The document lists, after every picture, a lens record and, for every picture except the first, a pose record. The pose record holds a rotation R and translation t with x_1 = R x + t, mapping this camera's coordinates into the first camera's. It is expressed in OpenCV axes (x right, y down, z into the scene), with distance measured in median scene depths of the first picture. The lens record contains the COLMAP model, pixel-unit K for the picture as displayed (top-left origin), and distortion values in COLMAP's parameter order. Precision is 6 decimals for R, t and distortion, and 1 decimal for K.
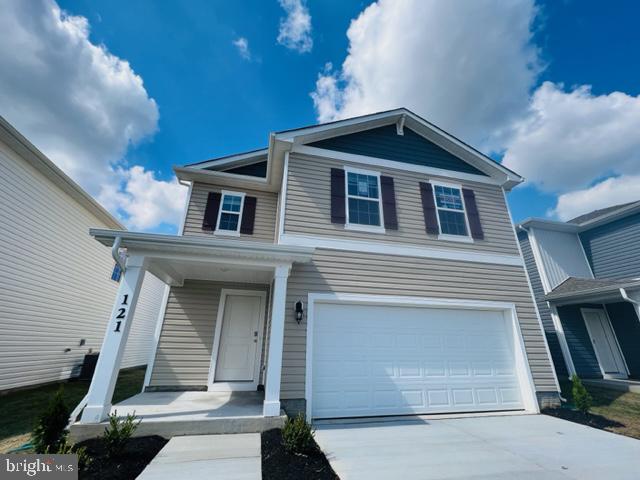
lens RADIAL K [[267.2, 0, 318.2], [0, 267.2, 241.2], [0, 0, 1]] dist [-0.004999, 0.001811]
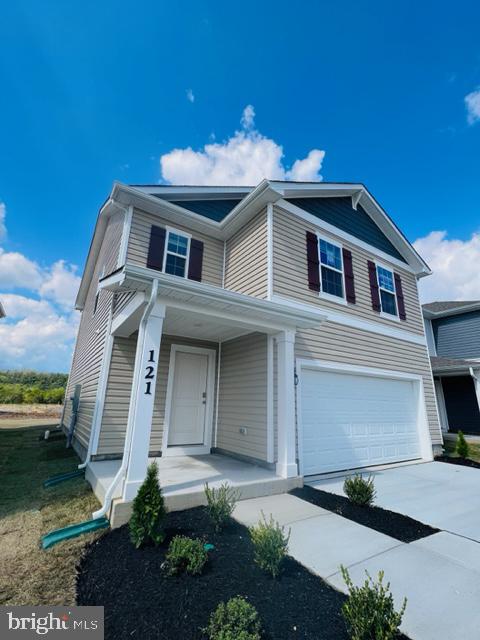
lens RADIAL K [[290.3, 0, 236.6], [0, 290.3, 321.7], [0, 0, 1]] dist [-0.004037, -0.000213]
pose [[0.936974, 0.105838, 0.332985, -0.515805], [-0.138666, 0.987392, 0.076350, 0.006032], [-0.320706, -0.117712, 0.939836, 0.056257]]
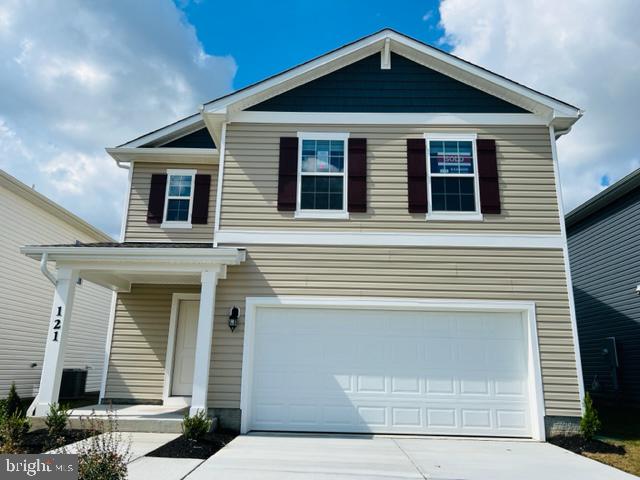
lens RADIAL K [[482.5, 0, 310.4], [0, 482.5, 248.5], [0, 0, 1]] dist [0.036342, -0.022972]
pose [[0.971137, -0.051015, -0.233003, 0.454386], [0.079019, 0.990507, 0.112477, -0.106671], [0.225053, -0.127642, 0.965949, -0.390003]]
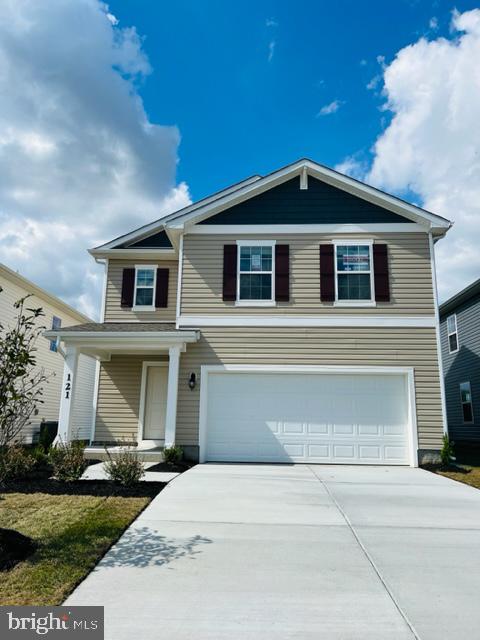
lens RADIAL K [[482.5, 0, 236.8], [0, 482.5, 320.6], [0, 0, 1]] dist [0.036342, -0.022972]
pose [[0.963453, -0.055447, -0.262077, 0.580905], [0.095126, 0.985396, 0.141227, -0.248390], [0.250419, -0.160996, 0.954657, -0.832474]]
